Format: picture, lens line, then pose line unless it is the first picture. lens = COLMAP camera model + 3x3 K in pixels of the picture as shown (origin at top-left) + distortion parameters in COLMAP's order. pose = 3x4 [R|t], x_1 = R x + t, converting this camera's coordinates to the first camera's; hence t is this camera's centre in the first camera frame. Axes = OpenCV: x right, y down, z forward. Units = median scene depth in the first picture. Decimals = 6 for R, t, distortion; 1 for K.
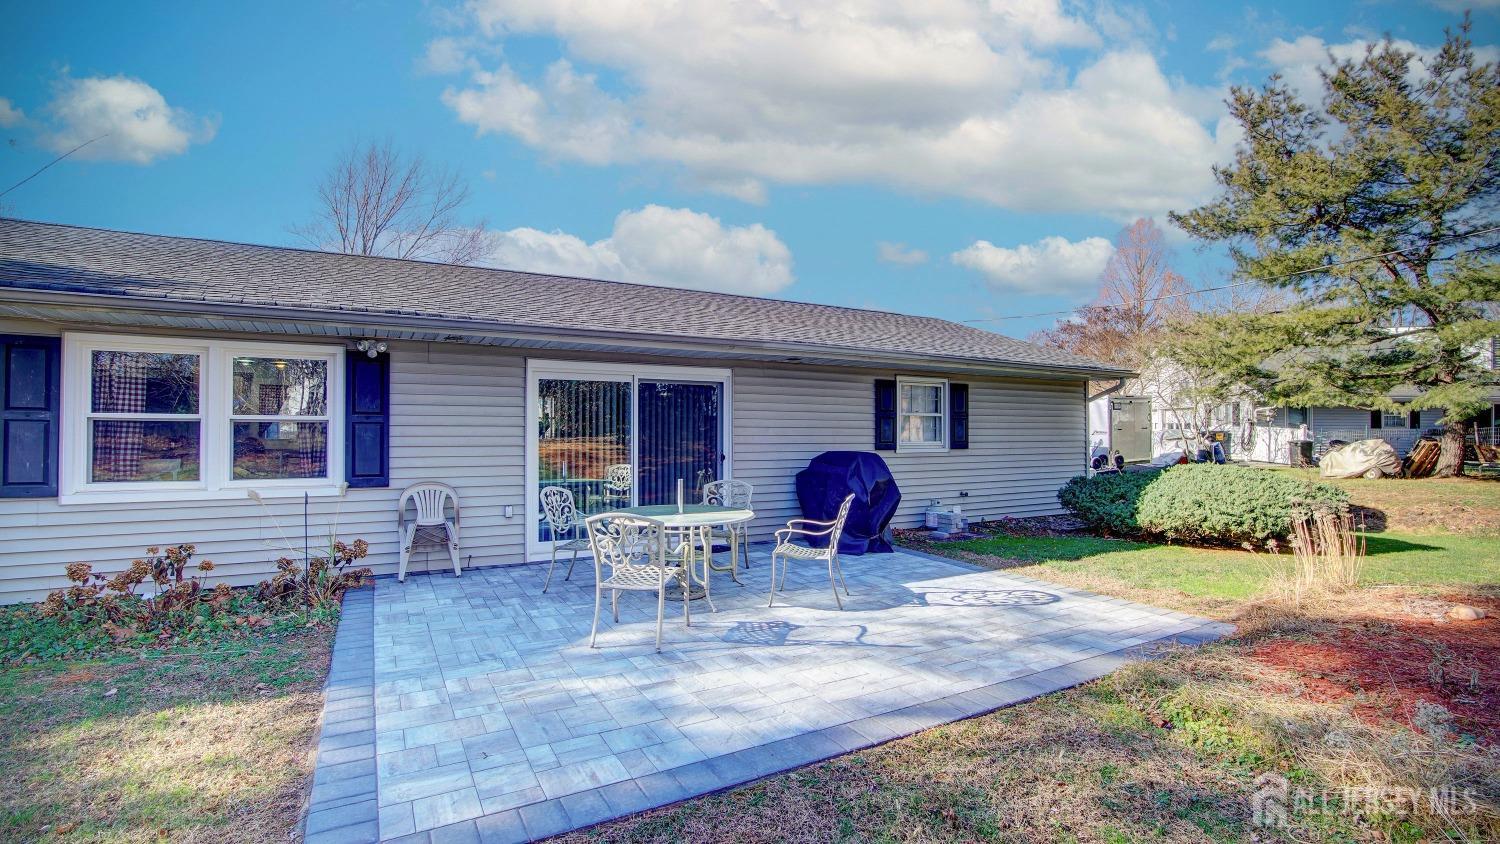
lens RADIAL K [[668.8, 0, 746.7], [0, 668.8, 419.2], [0, 0, 1]] dist [-0.038513, 0.007919]
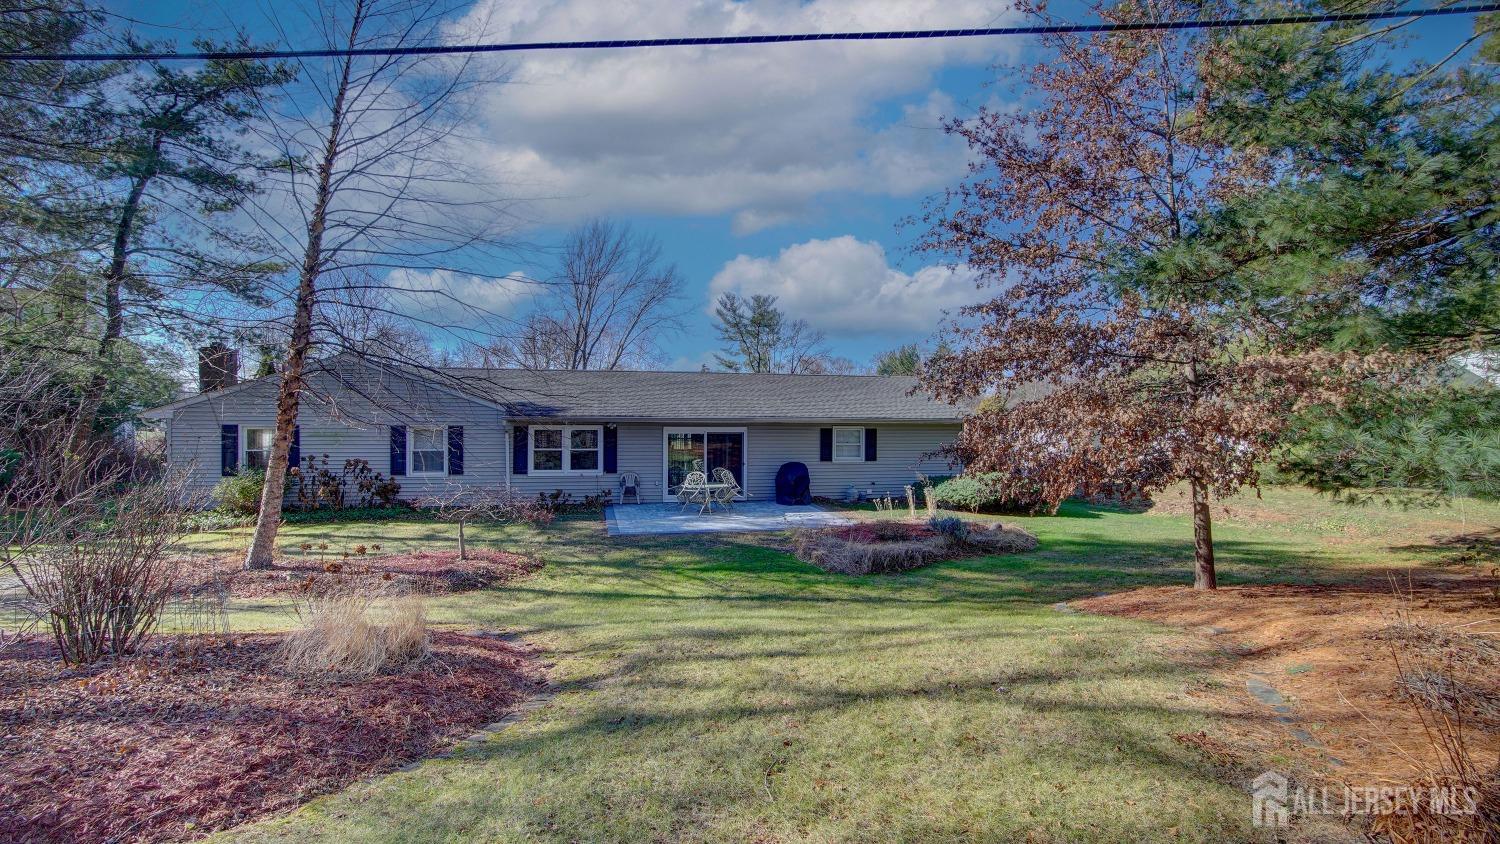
lens RADIAL K [[668.8, 0, 747.3], [0, 668.8, 421.3], [0, 0, 1]] dist [-0.038513, 0.007919]
pose [[0.959865, 0.001196, -0.280459, 0.680535], [0.002077, 0.999933, 0.011374, -0.129208], [0.280454, -0.011500, 0.959799, -1.354000]]
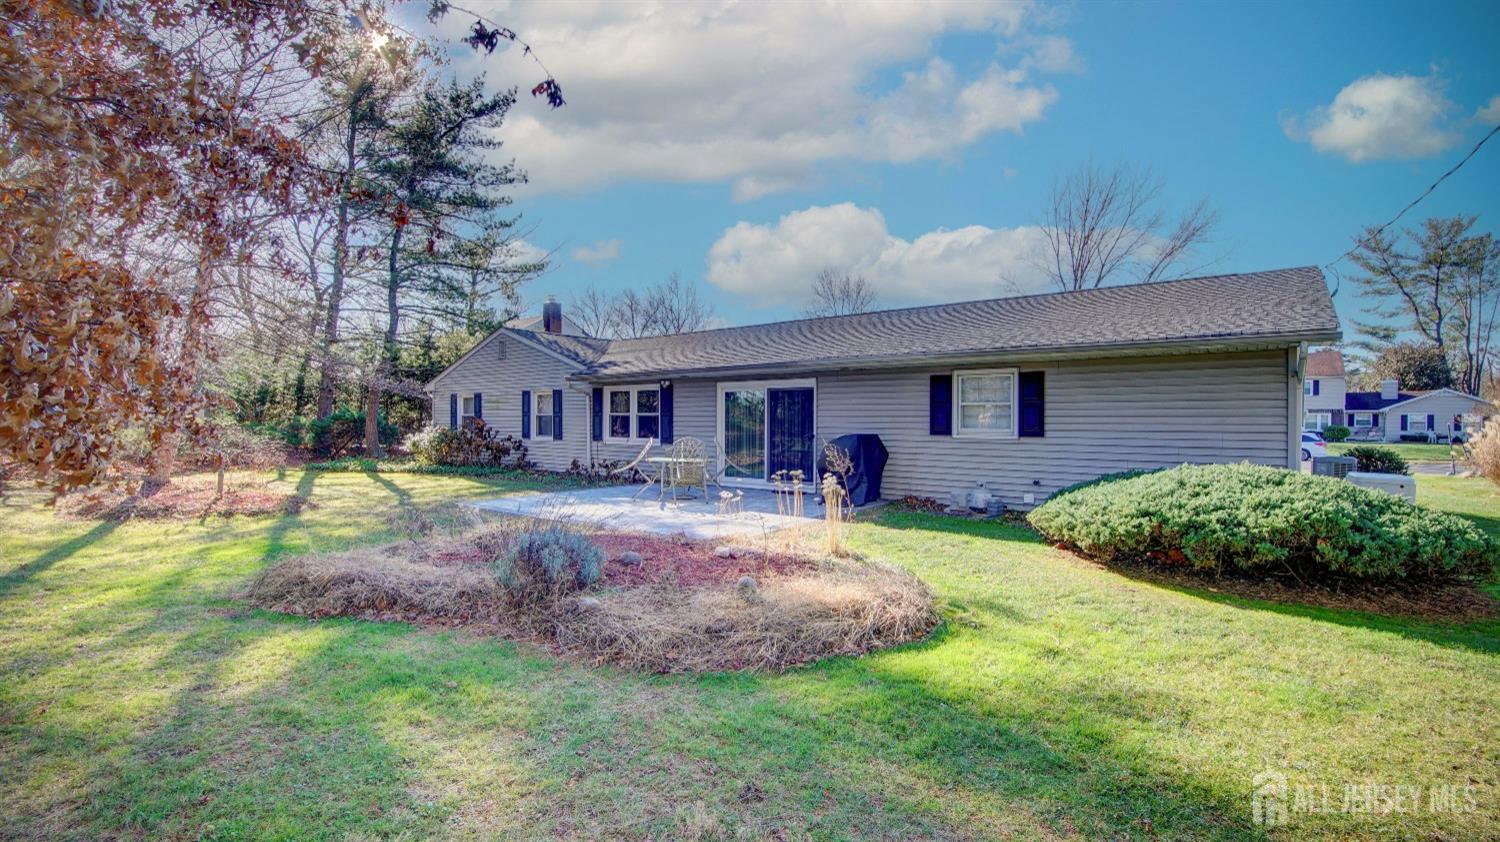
lens RADIAL K [[668.8, 0, 747.4], [0, 668.8, 425.8], [0, 0, 1]] dist [-0.038513, 0.007919]
pose [[0.381000, 0.001903, -0.924573, 1.393249], [0.008933, 0.999944, 0.005740, 0.023818], [0.924532, -0.010446, 0.380962, 0.290782]]
